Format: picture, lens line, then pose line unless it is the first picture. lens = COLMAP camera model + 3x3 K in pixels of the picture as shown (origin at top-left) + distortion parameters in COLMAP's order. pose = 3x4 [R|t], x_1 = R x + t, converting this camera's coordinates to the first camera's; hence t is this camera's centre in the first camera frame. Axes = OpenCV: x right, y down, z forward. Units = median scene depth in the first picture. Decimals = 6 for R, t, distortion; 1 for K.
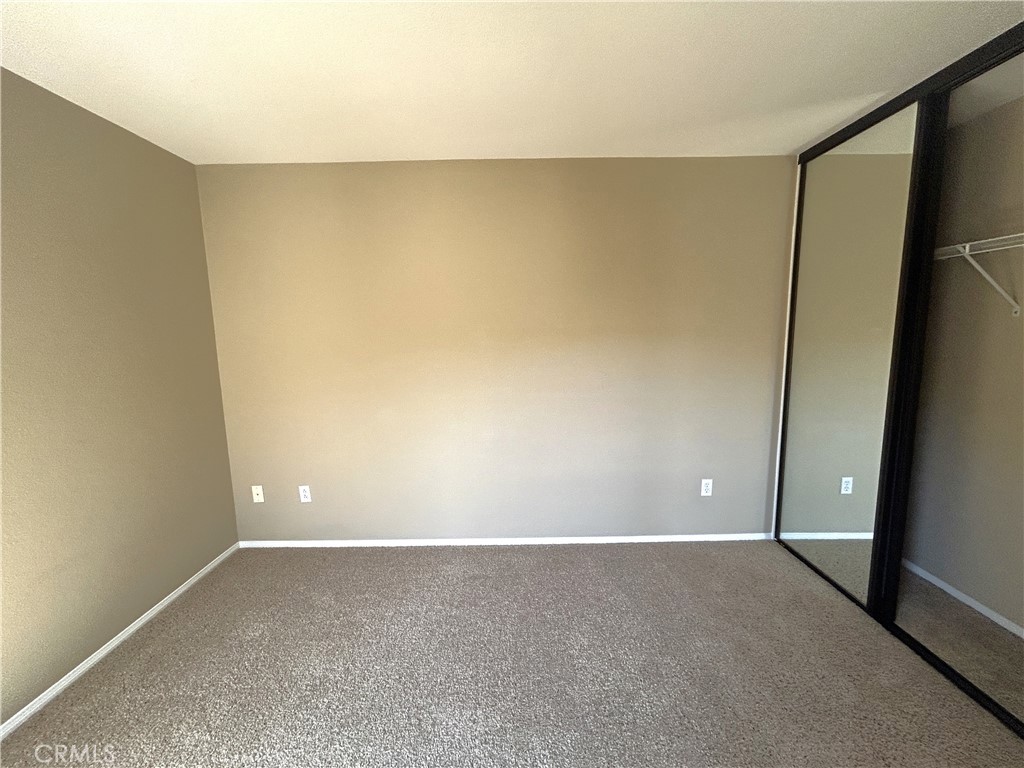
lens RADIAL K [[419.1, 0, 505.5], [0, 419.1, 388.9], [0, 0, 1]] dist [-0.000858, 0.002063]
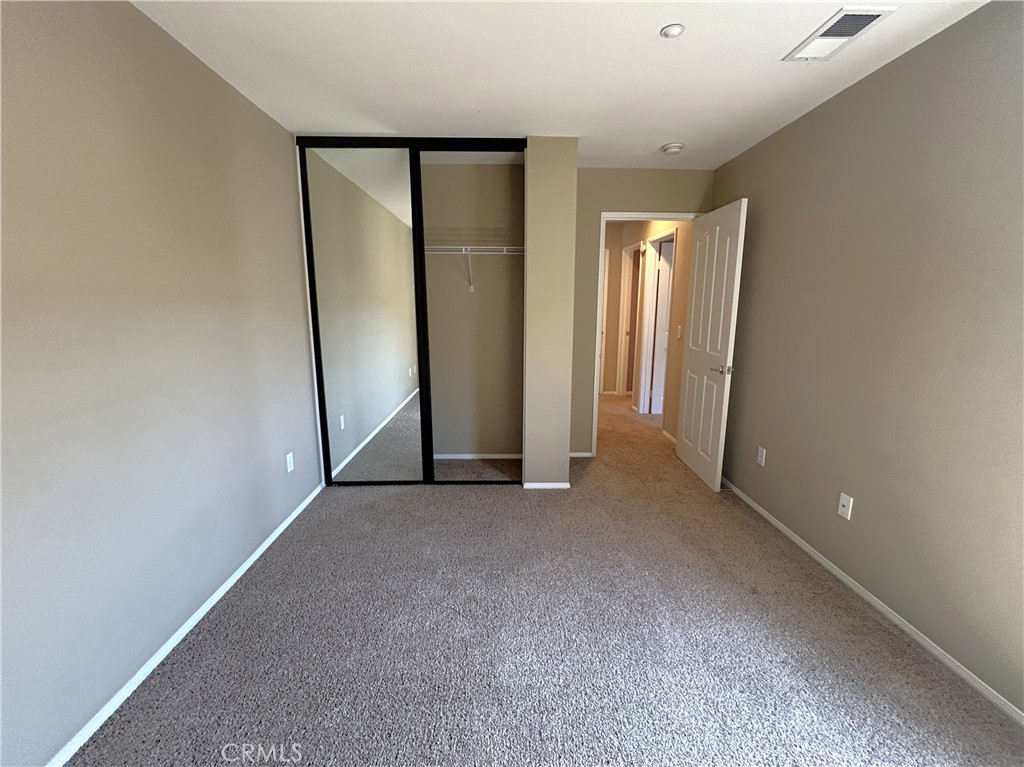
lens RADIAL K [[436.4, 0, 516.1], [0, 436.4, 388.9], [0, 0, 1]] dist [-0.001486, 0.001146]
pose [[-0.028102, -0.183732, 0.982575, -0.568872], [0.149781, 0.971092, 0.185868, -0.042660], [-0.988320, 0.152394, 0.000230, 0.540857]]
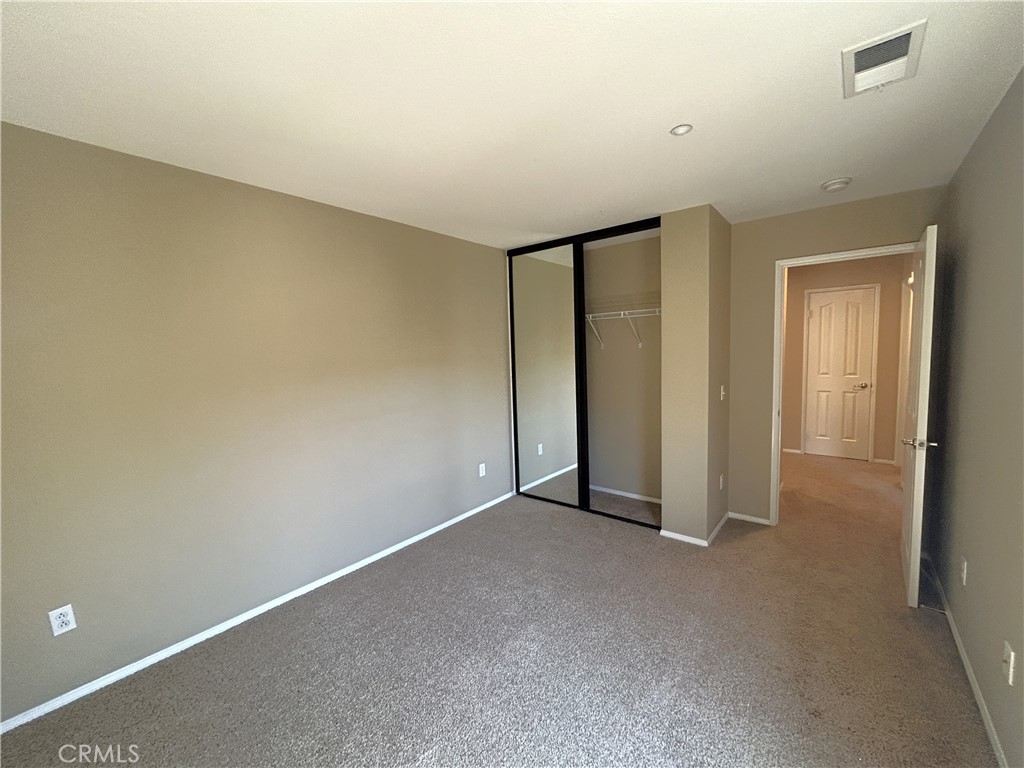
lens RADIAL K [[419.1, 0, 516.6], [0, 419.1, 390.3], [0, 0, 1]] dist [-0.000858, 0.002063]
pose [[0.624480, -0.081060, 0.776823, -0.597268], [0.137910, 0.990416, -0.007516, -0.000884], [-0.768769, 0.111825, 0.629674, 0.006284]]
